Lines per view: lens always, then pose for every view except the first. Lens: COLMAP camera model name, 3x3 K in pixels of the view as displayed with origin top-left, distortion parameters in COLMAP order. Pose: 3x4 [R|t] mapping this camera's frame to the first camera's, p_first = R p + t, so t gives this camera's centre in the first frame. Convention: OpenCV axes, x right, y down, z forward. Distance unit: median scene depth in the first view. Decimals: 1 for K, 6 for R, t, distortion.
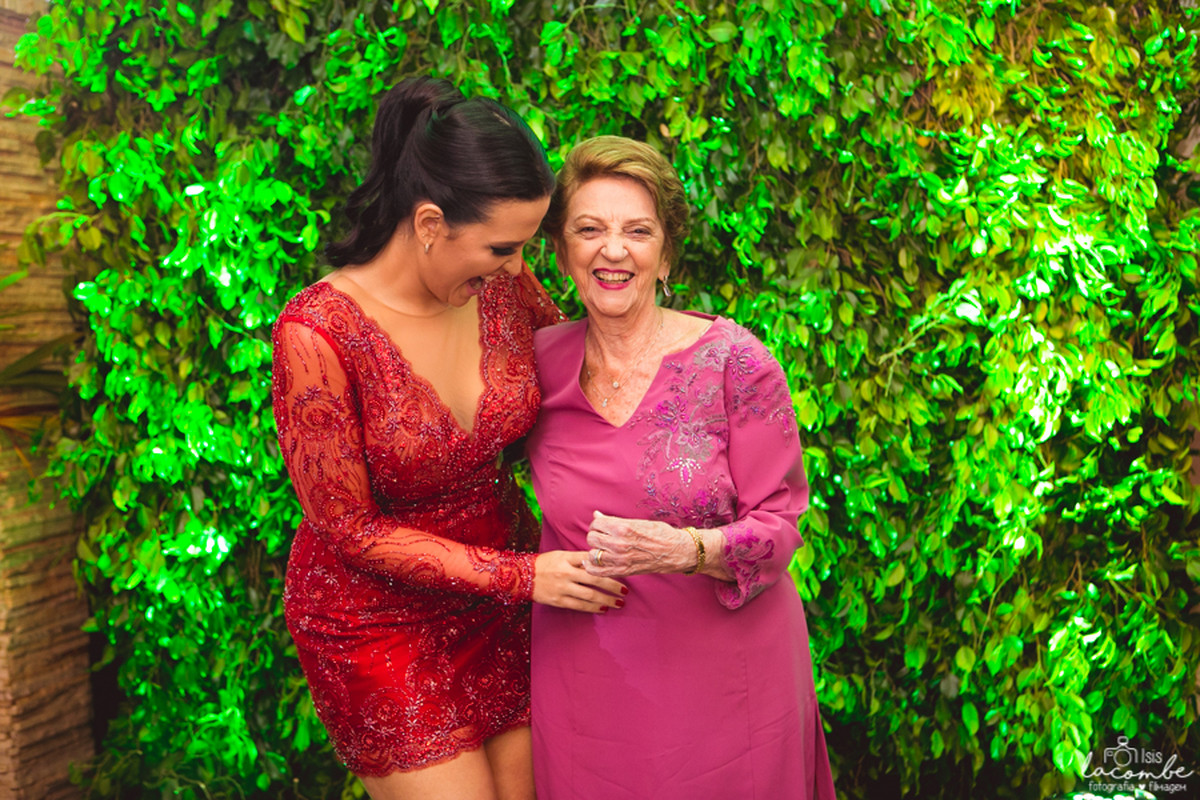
lens RADIAL K [[1563.1, 0, 598.9], [0, 1563.1, 401.9], [0, 0, 1]] dist [-0.013835, 0.070869]
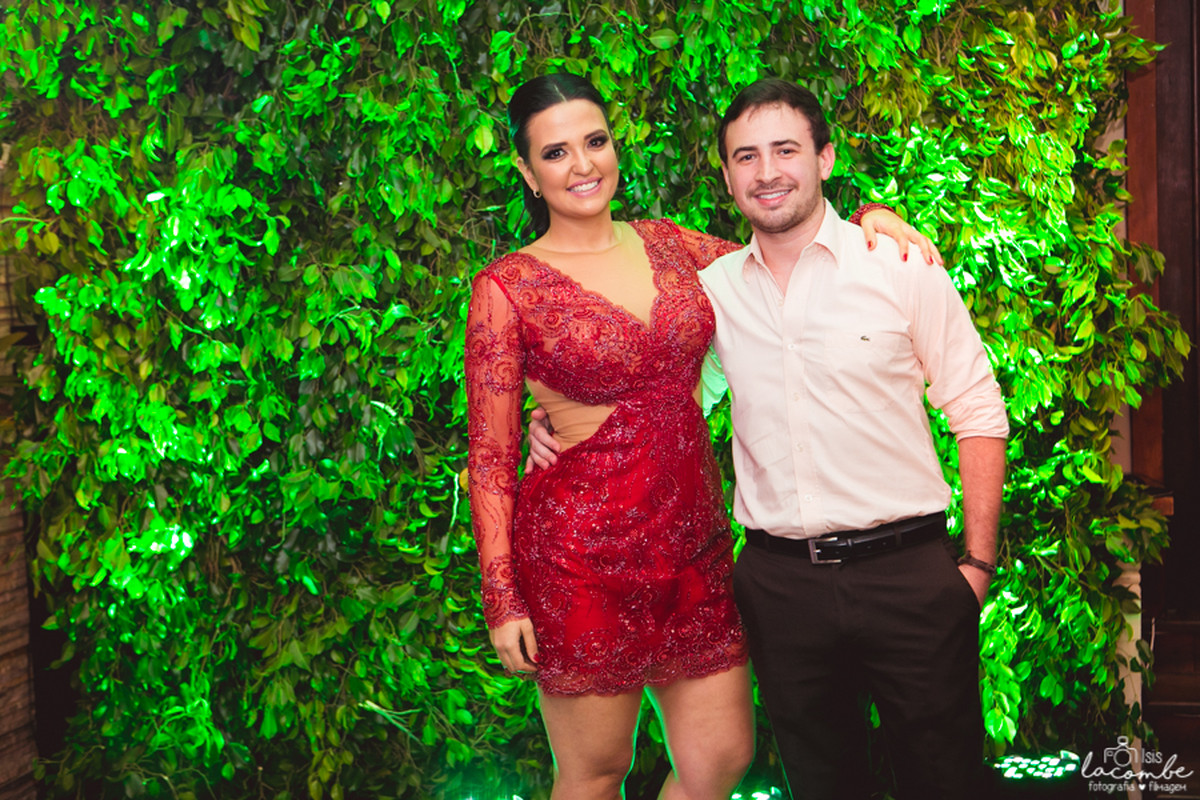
lens RADIAL K [[1833.8, 0, 600.0], [0, 1833.8, 400.0], [0, 0, 1]] dist [0.042449, 0.023654]
pose [[0.997538, -0.017057, 0.068027, -0.050415], [0.015905, 0.999722, 0.017433, -0.017865], [-0.068305, -0.016308, 0.997531, -0.222446]]
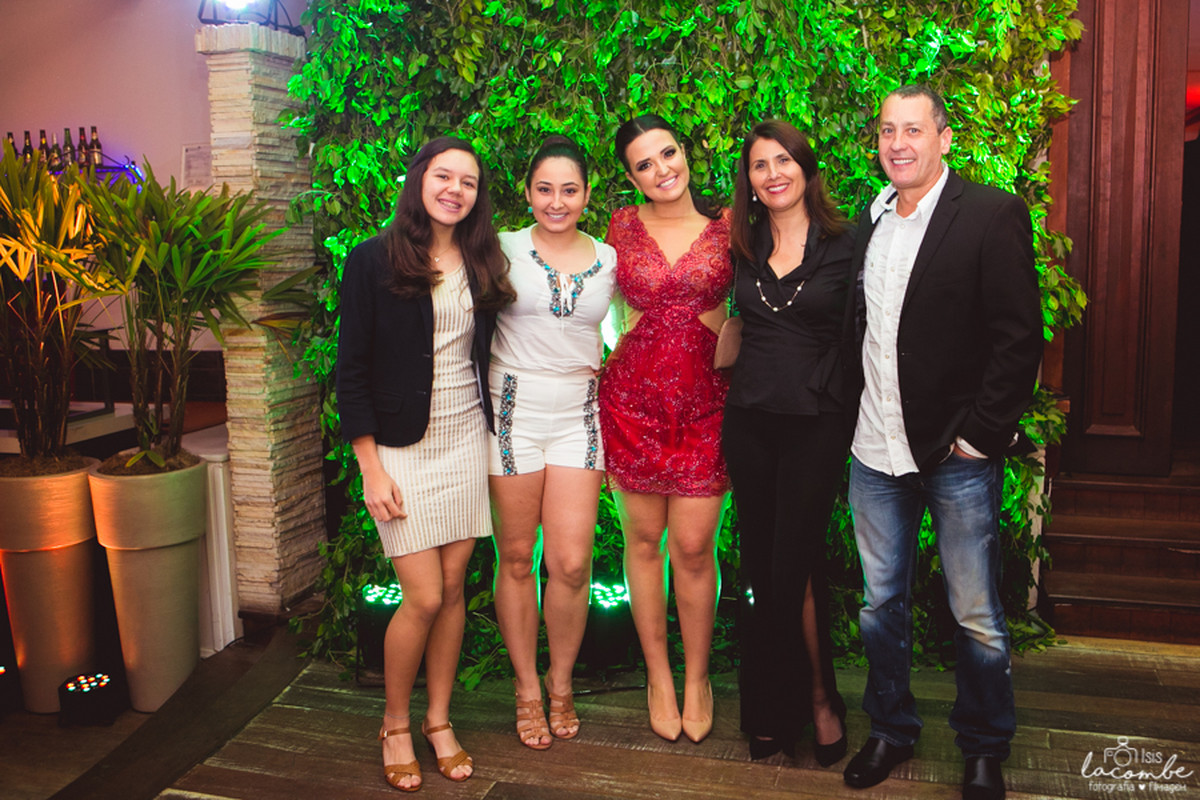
lens RADIAL K [[1120.3, 0, 663.8], [0, 1120.3, 365.3], [0, 0, 1]] dist [-0.107339, 0.117215]
pose [[0.999306, 0.016553, 0.033383, -0.032835], [-0.018498, 0.998097, 0.058823, -0.019492], [-0.032346, -0.059399, 0.997710, -0.116323]]
